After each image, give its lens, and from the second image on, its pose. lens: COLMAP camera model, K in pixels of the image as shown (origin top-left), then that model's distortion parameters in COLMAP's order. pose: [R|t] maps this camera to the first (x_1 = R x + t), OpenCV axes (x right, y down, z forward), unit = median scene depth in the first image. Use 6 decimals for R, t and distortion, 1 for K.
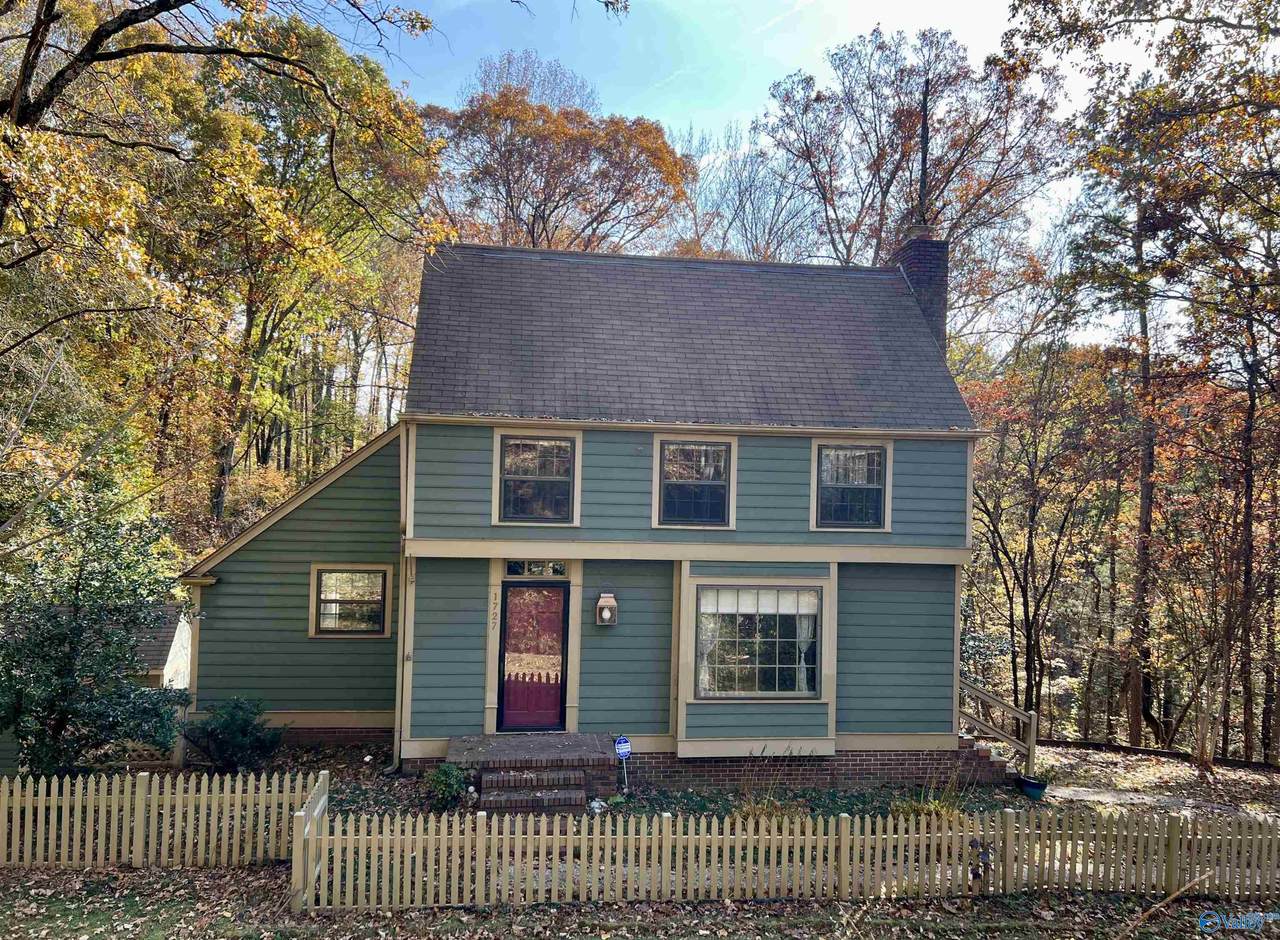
lens RADIAL K [[932.2, 0, 640.0], [0, 932.2, 470.0], [0, 0, 1]] dist [0.032099, -0.049357]
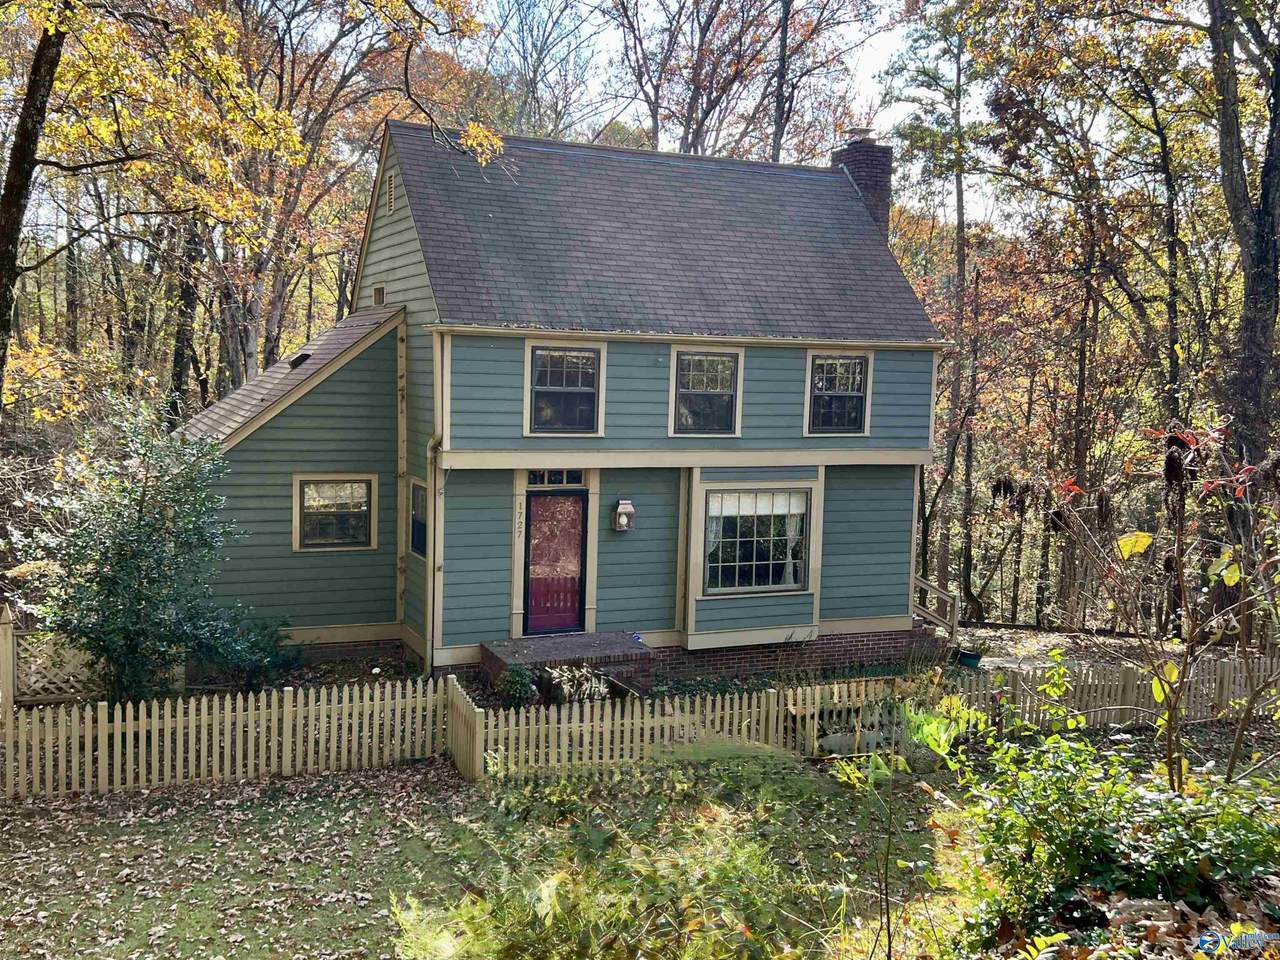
lens RADIAL K [[1088.1, 0, 640.0], [0, 1088.1, 480.0], [0, 0, 1]] dist [0.015021, 0.000378]
pose [[0.969609, -0.020555, 0.243793, -0.311683], [-0.011763, 0.991395, 0.130371, -0.046993], [-0.244375, -0.129277, 0.961025, -0.159307]]
